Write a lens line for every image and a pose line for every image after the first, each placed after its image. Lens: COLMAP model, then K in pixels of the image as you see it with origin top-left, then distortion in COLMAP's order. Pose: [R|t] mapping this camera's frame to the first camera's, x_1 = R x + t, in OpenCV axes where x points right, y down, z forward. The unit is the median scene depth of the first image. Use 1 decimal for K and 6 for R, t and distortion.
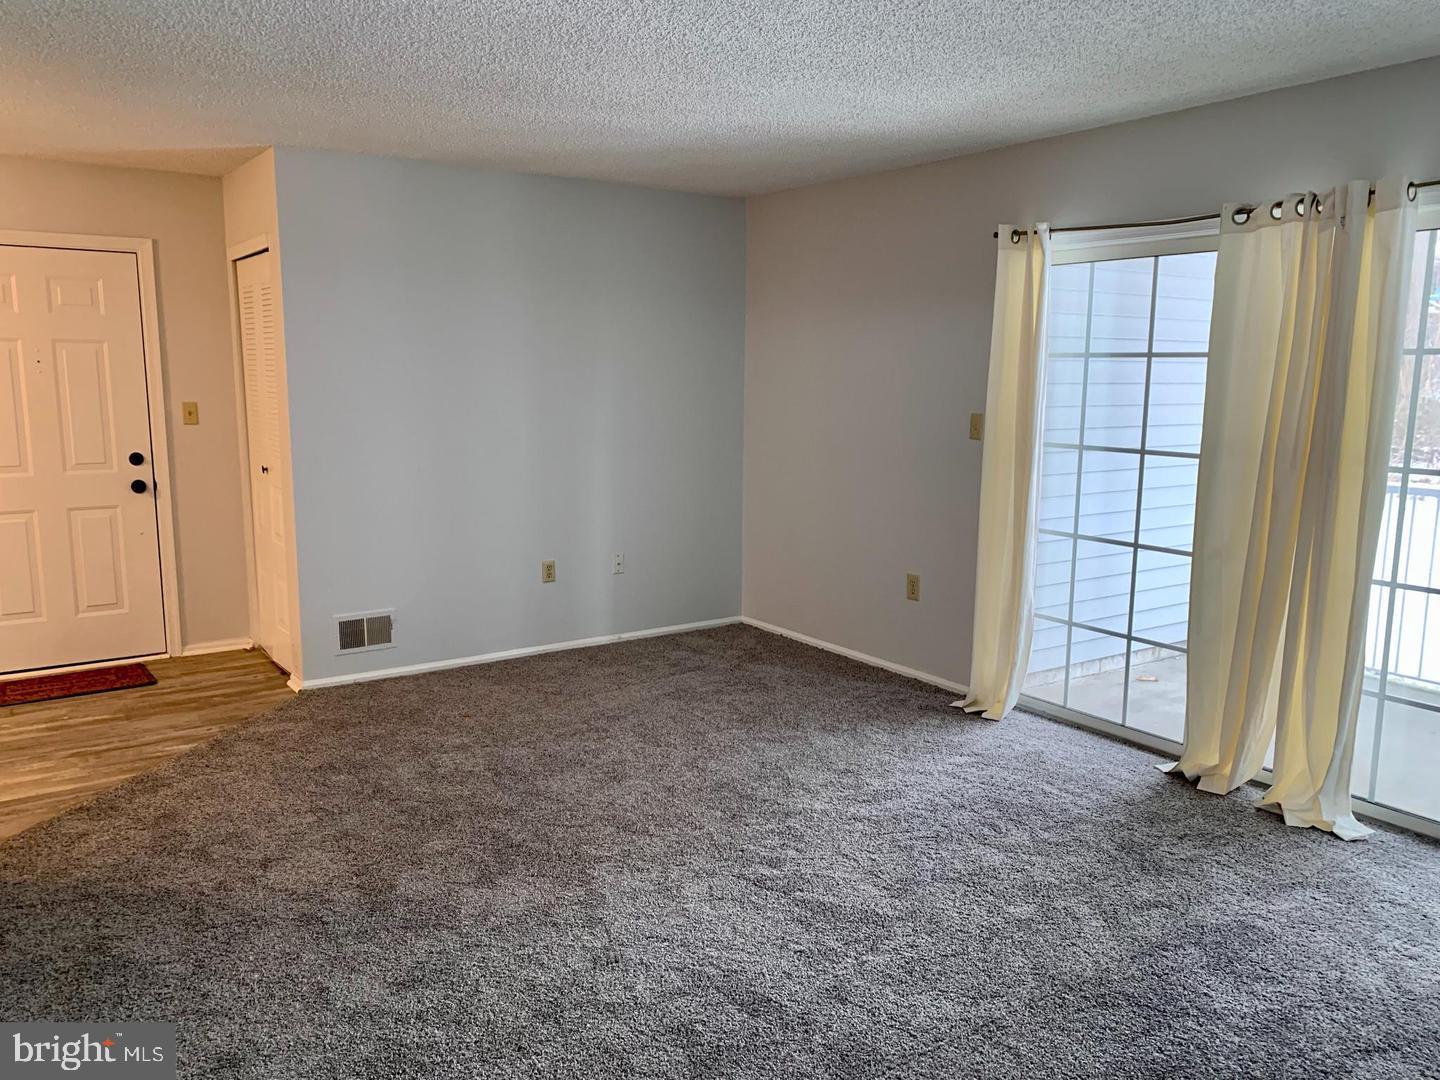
lens RADIAL K [[1108.3, 0, 700.7], [0, 1108.3, 540.6], [0, 0, 1]] dist [0.031159, -0.011503]
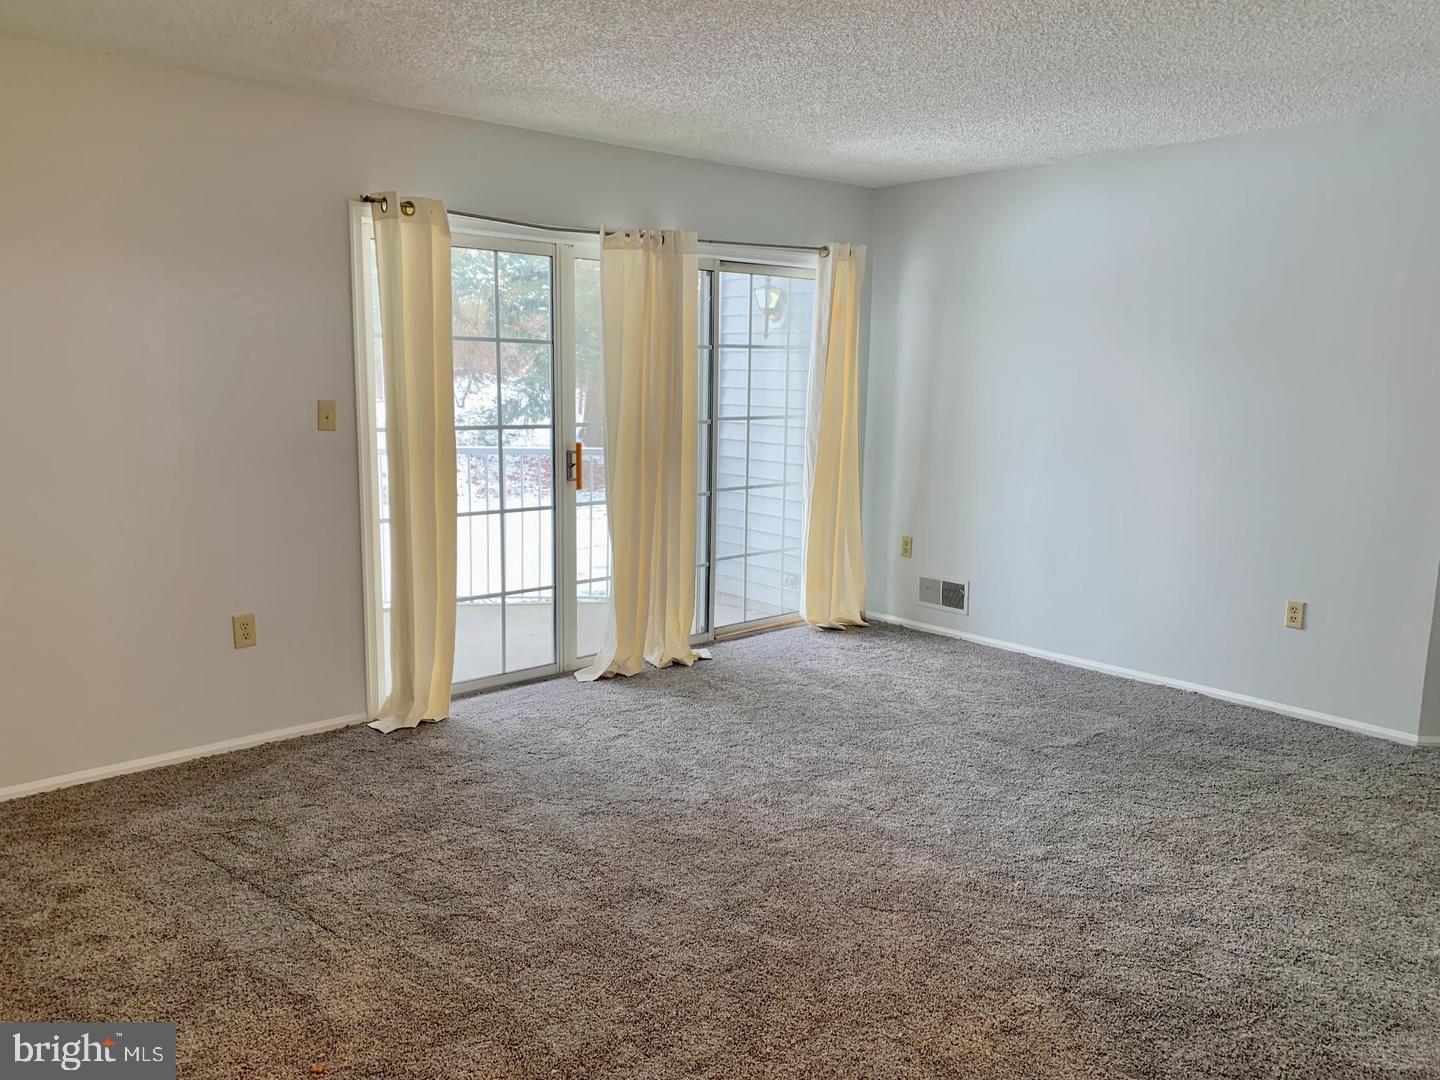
lens RADIAL K [[1108.3, 0, 725.0], [0, 1108.3, 553.8], [0, 0, 1]] dist [0.031159, -0.011503]
pose [[-0.158711, -0.175813, 0.971545, -0.853180], [0.133506, 0.971158, 0.197553, -0.168411], [-0.978257, 0.161061, -0.130662, 1.089787]]
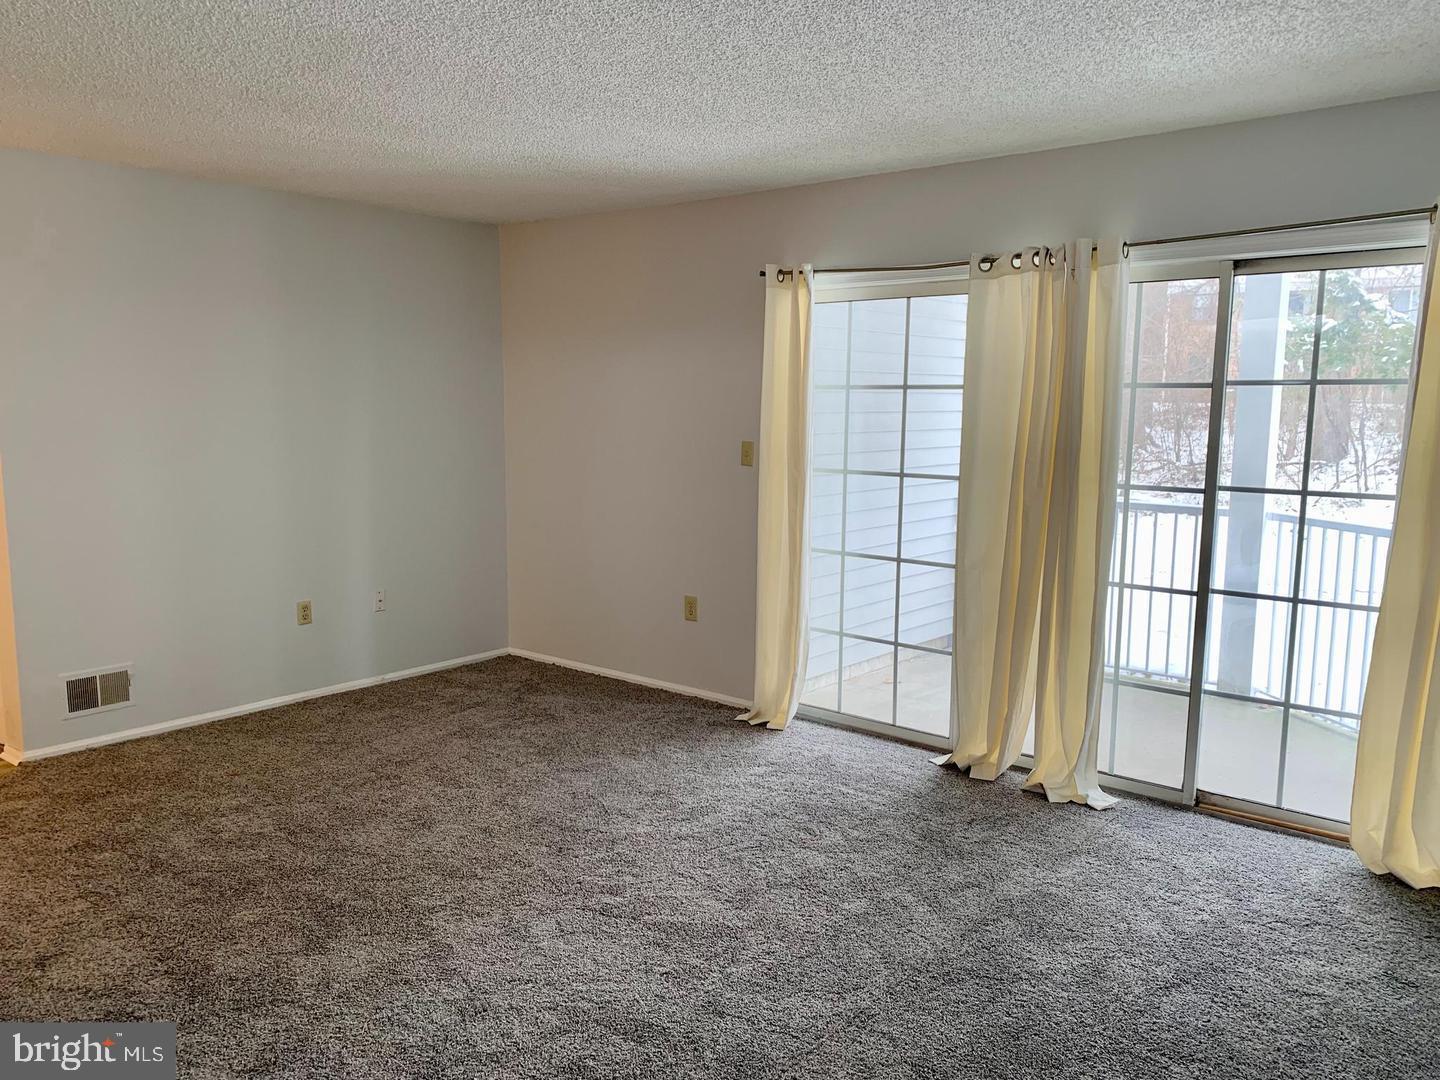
lens RADIAL K [[1108.3, 0, 704.6], [0, 1108.3, 540.8], [0, 0, 1]] dist [0.031159, -0.011503]
pose [[0.962268, -0.034534, 0.269901, -0.102823], [0.040918, 0.998999, -0.018059, -0.003147], [-0.269008, 0.028422, 0.962719, 0.003019]]
